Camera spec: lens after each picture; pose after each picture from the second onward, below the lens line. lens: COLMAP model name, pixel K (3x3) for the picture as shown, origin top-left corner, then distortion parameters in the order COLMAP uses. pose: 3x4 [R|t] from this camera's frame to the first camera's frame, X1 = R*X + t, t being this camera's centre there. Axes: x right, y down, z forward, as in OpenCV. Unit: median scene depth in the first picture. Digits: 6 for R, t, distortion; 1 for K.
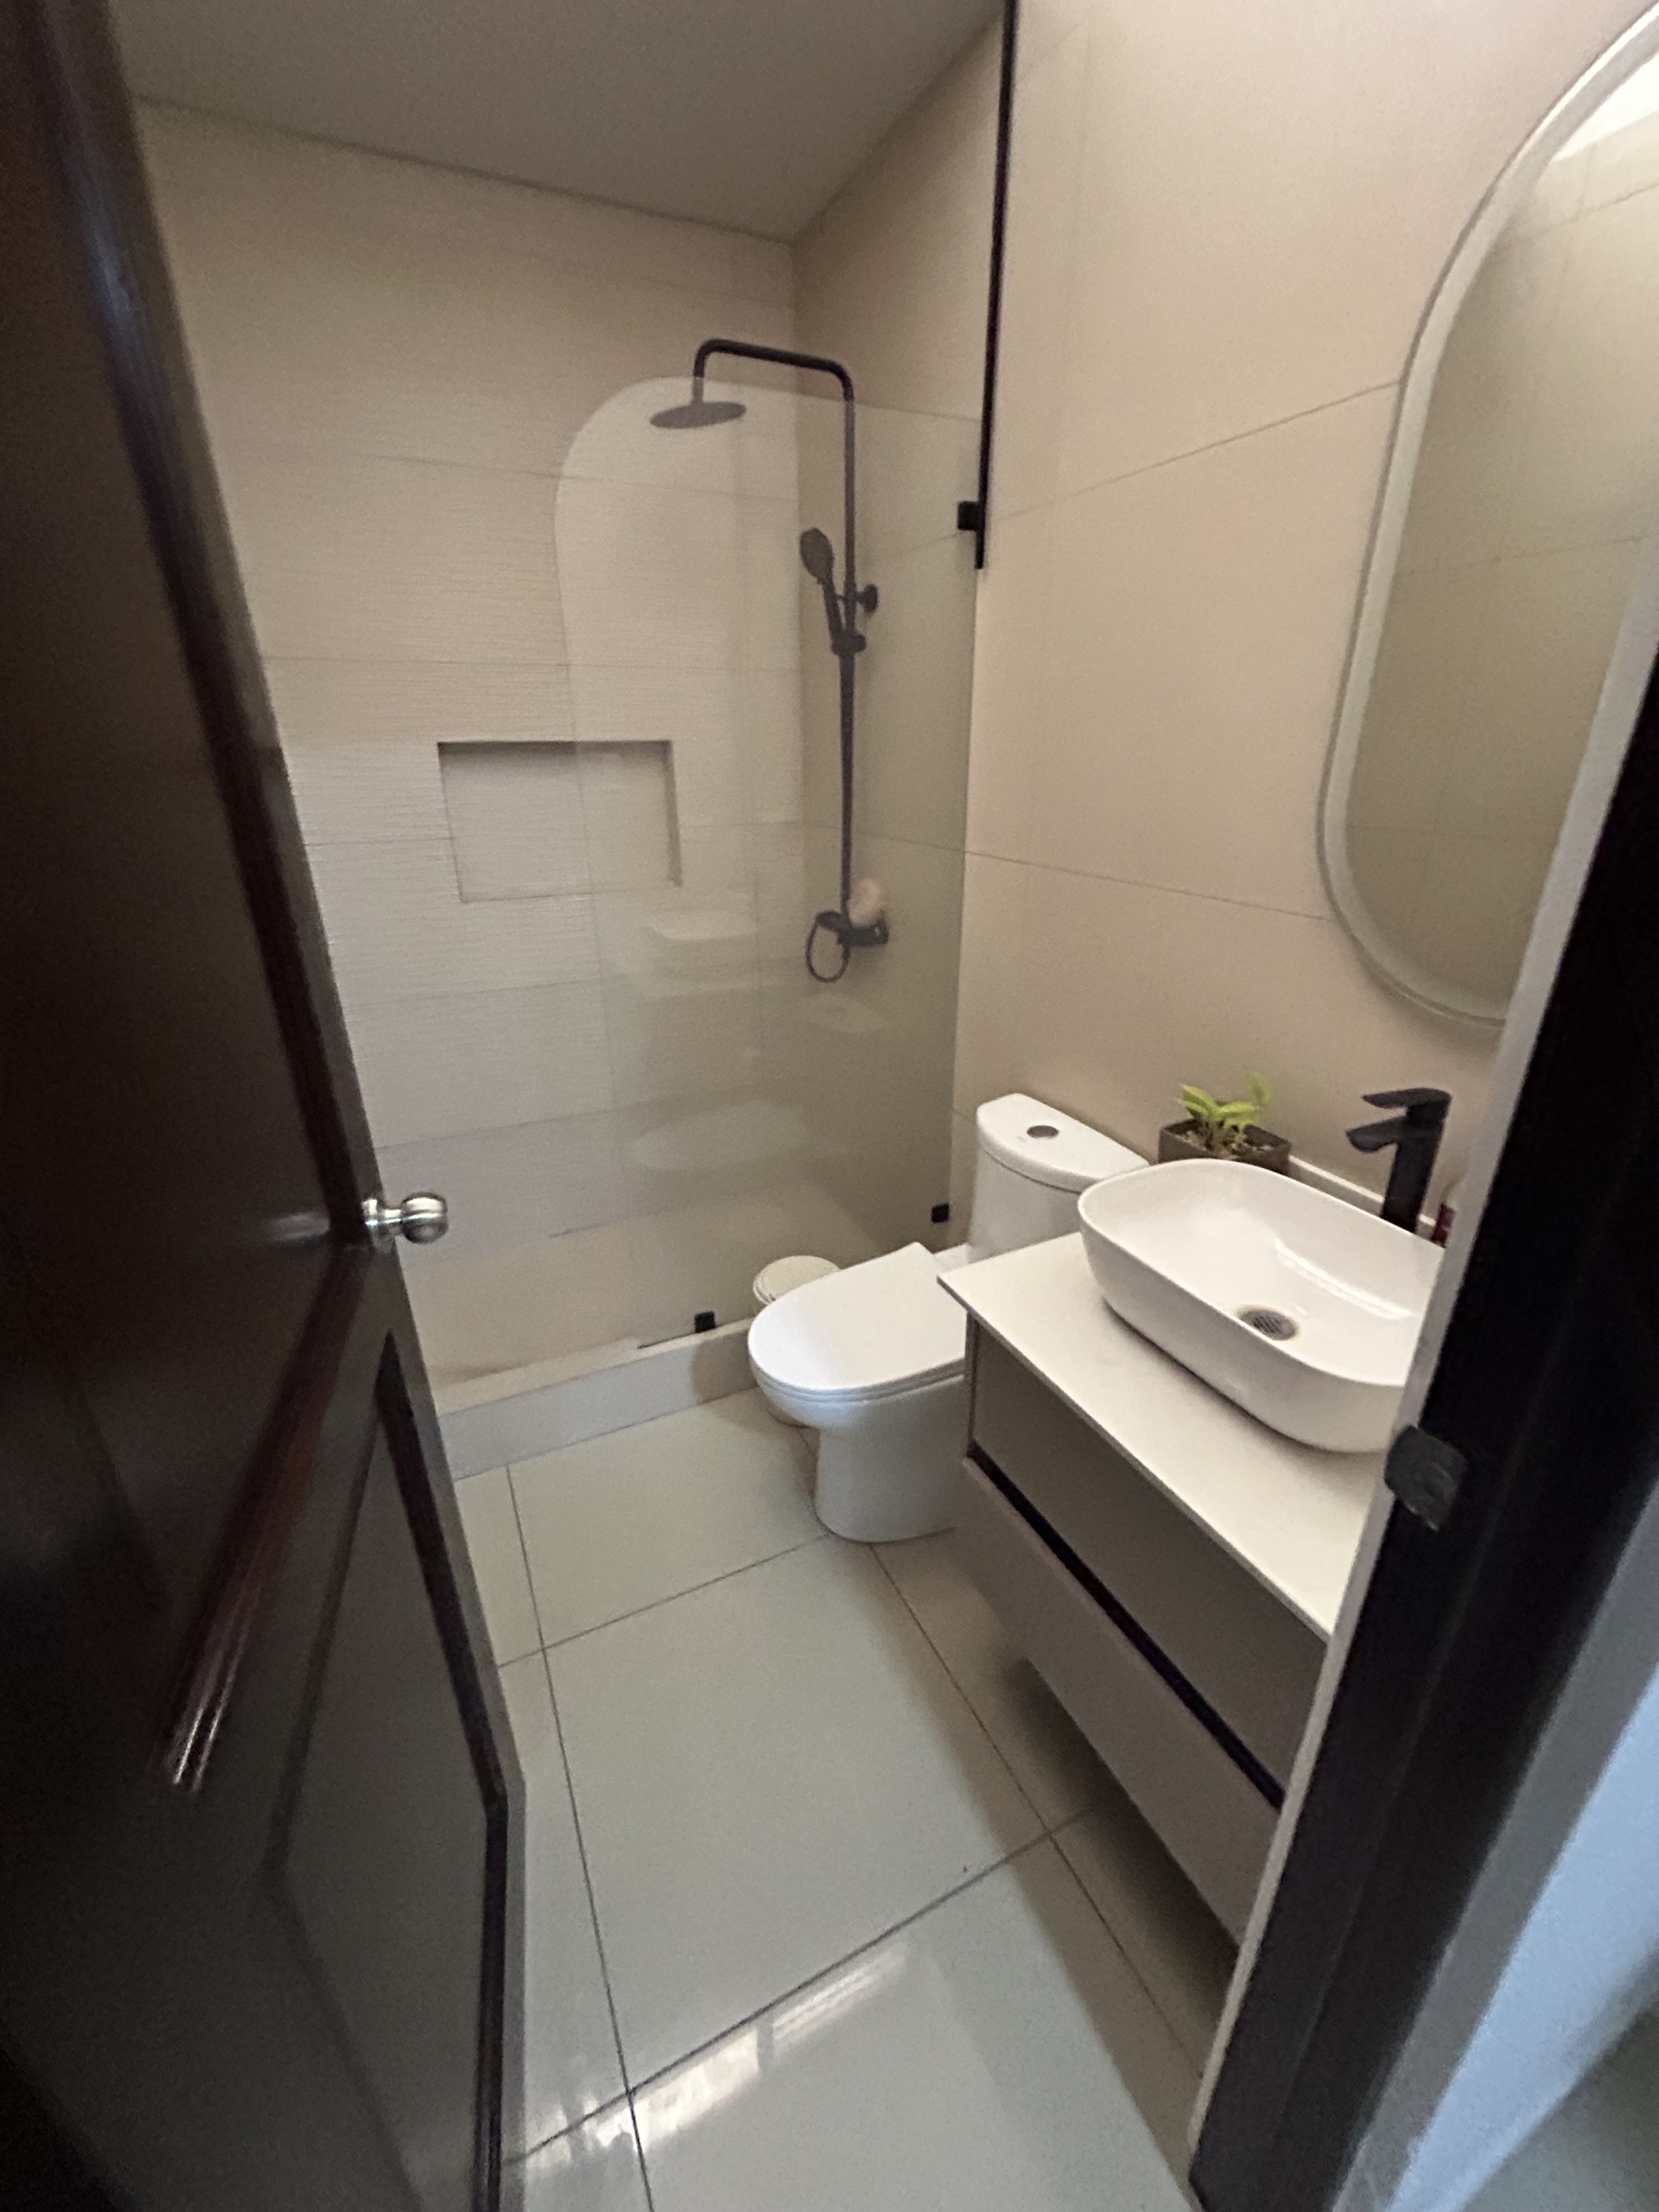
lens RADIAL K [[900.5, 0, 826.6], [0, 900.5, 1113.0], [0, 0, 1]] dist [-0.000612, -0.000254]
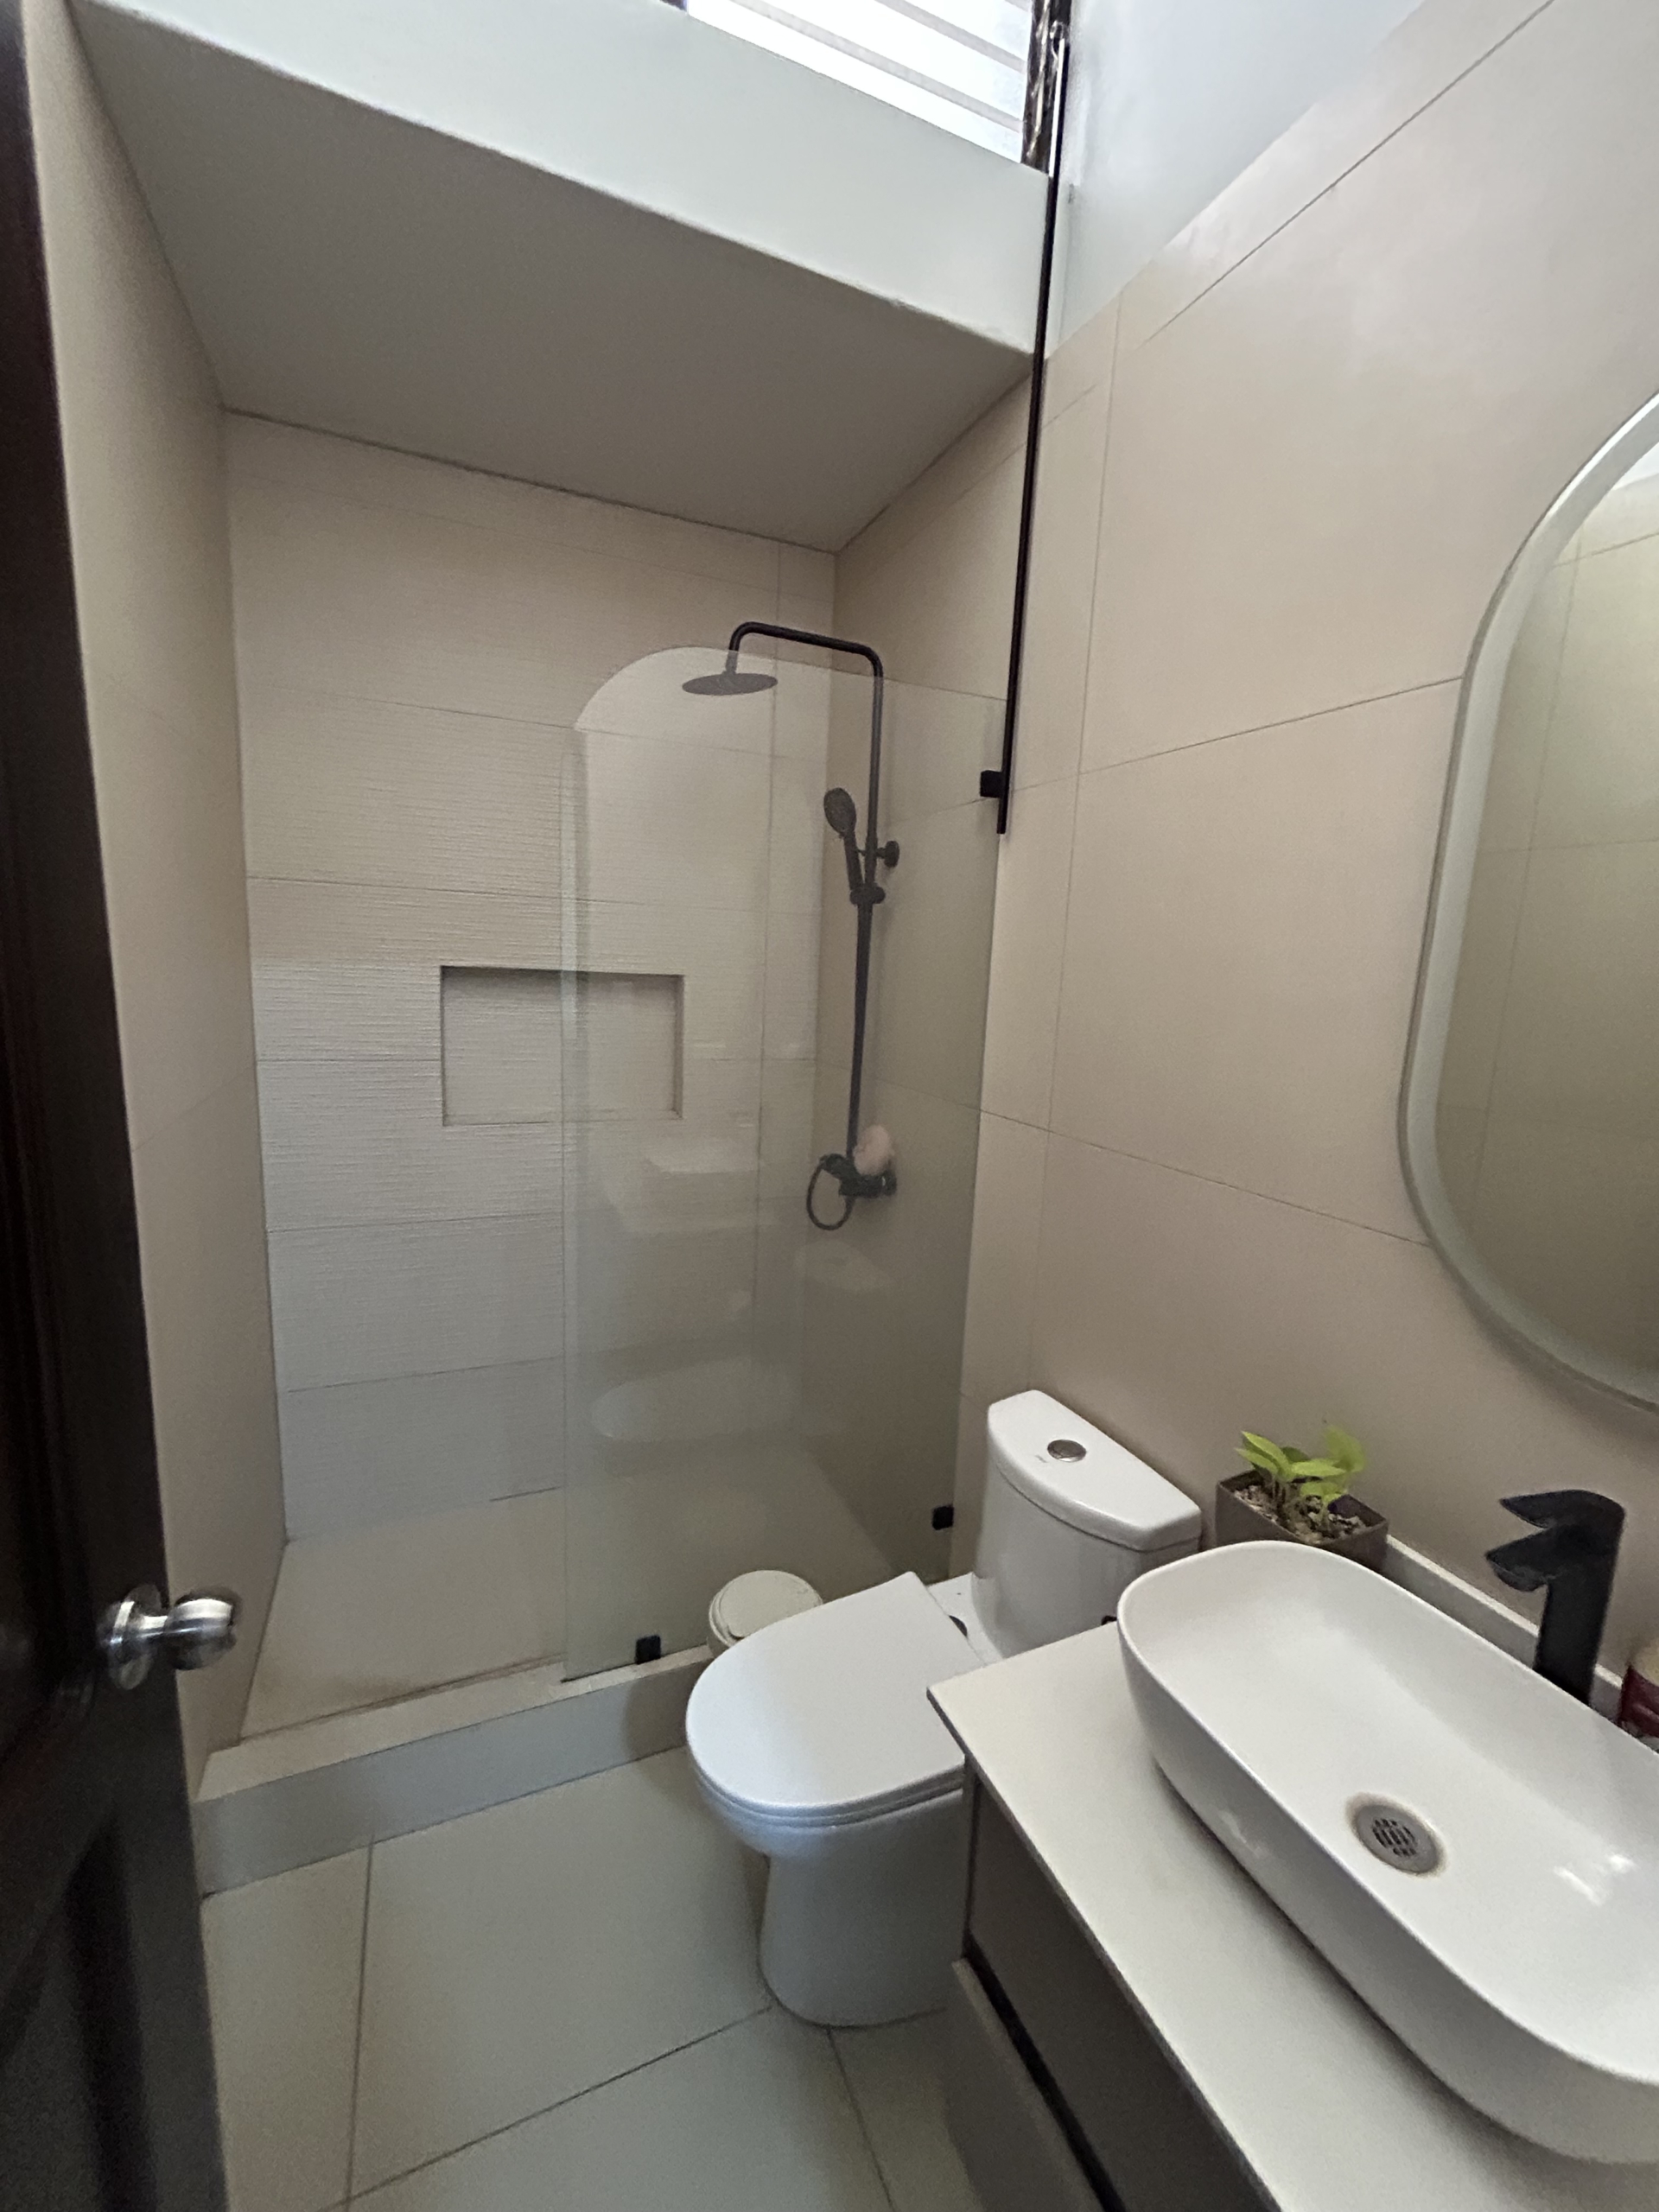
lens RADIAL K [[885.3, 0, 829.5], [0, 885.3, 1106.0], [0, 0, 1]] dist [0.012130, -0.000177]
pose [[0.997998, 0.057794, -0.025692, 0.023202], [-0.062110, 0.972256, -0.225524, -0.082863], [0.011945, 0.226668, 0.973899, 0.118752]]
